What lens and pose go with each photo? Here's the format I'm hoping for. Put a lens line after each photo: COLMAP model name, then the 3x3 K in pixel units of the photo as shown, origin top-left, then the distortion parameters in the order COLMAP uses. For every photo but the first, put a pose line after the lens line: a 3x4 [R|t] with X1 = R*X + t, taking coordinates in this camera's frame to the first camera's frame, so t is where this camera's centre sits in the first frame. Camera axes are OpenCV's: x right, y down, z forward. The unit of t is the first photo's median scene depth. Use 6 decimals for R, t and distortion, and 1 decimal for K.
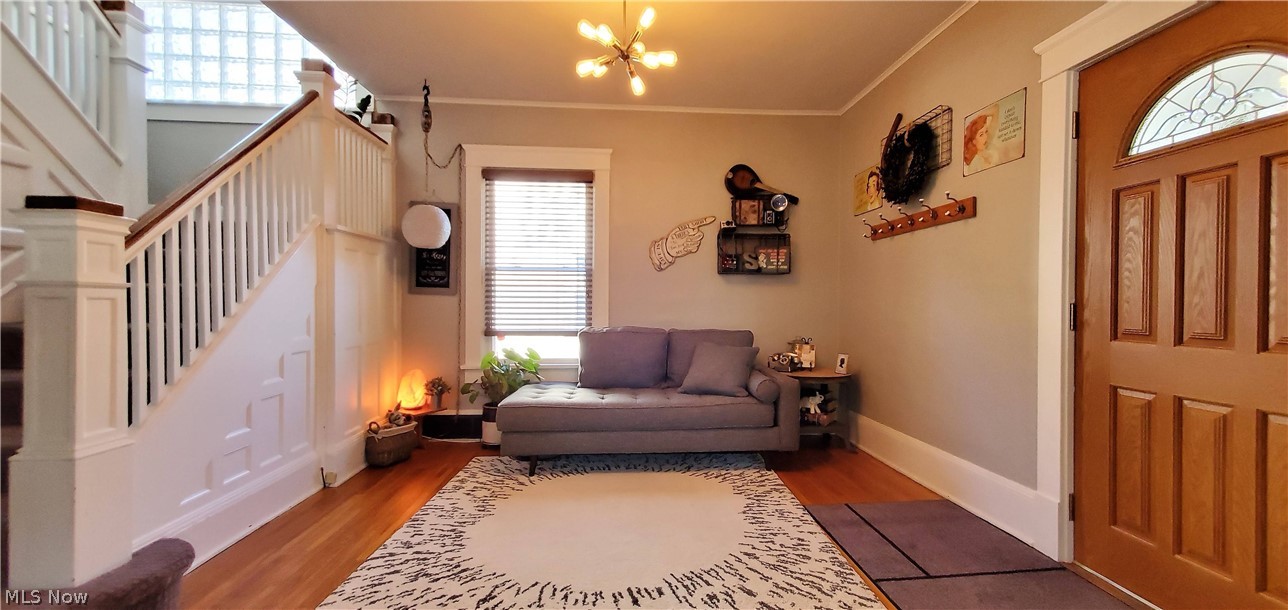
lens RADIAL K [[516.9, 0, 660.6], [0, 516.9, 309.0], [0, 0, 1]] dist [0.009536, -0.002392]
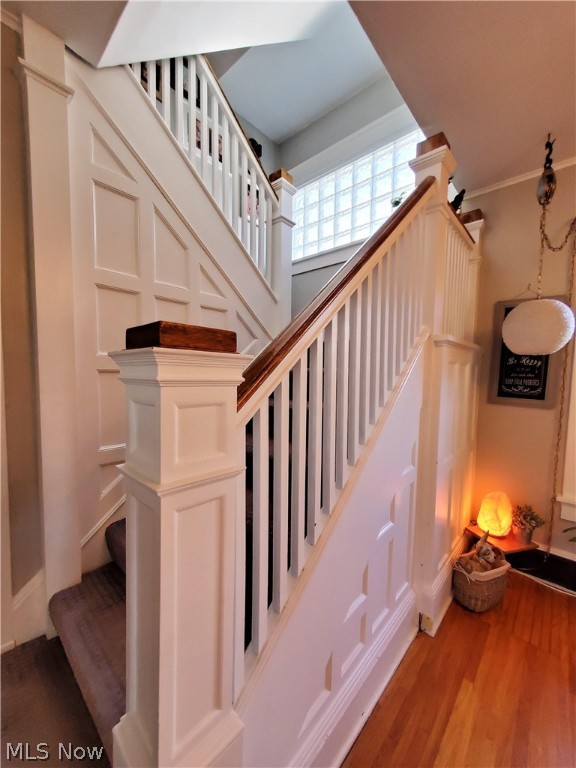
lens RADIAL K [[302.1, 0, 285.5], [0, 302.1, 391.1], [0, 0, 1]] dist [0.003760, 0.000129]
pose [[0.683134, 0.047893, -0.728721, -0.406413], [-0.022442, 0.998753, 0.044602, -0.080679], [0.729948, -0.014116, 0.683357, 0.438749]]
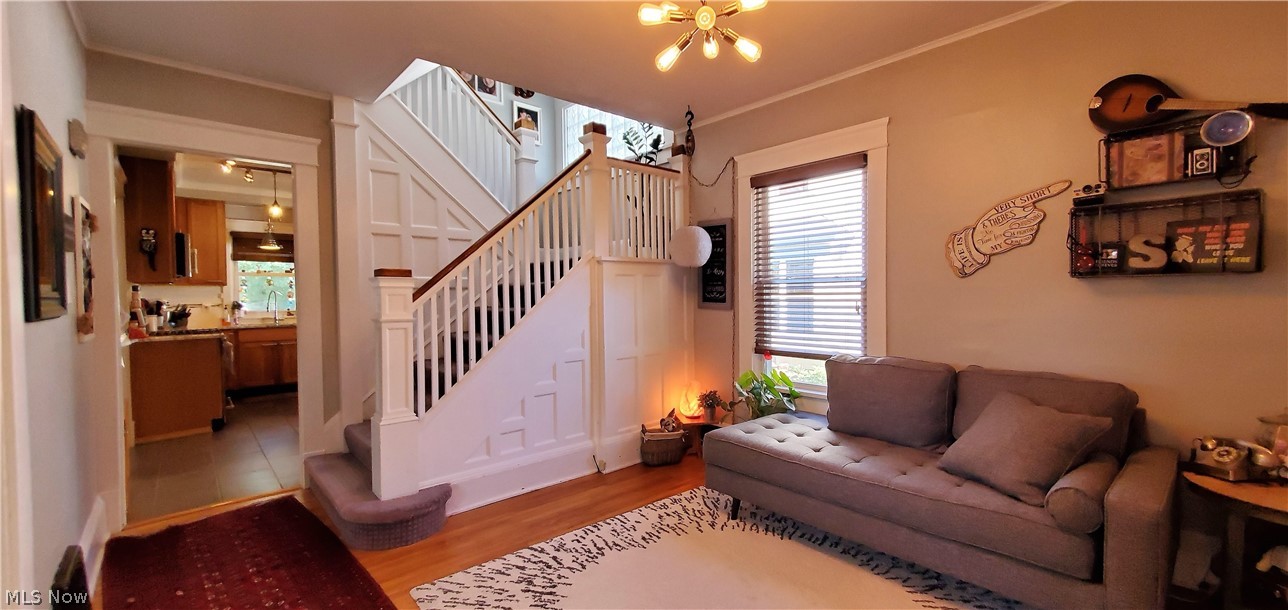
lens RADIAL K [[516.9, 0, 657.2], [0, 516.9, 305.7], [0, 0, 1]] dist [0.009536, -0.002392]
pose [[0.607709, 0.007230, -0.794127, 0.367928], [0.002194, 0.999939, 0.010783, -0.055641], [0.794156, -0.008296, 0.607657, 0.342029]]
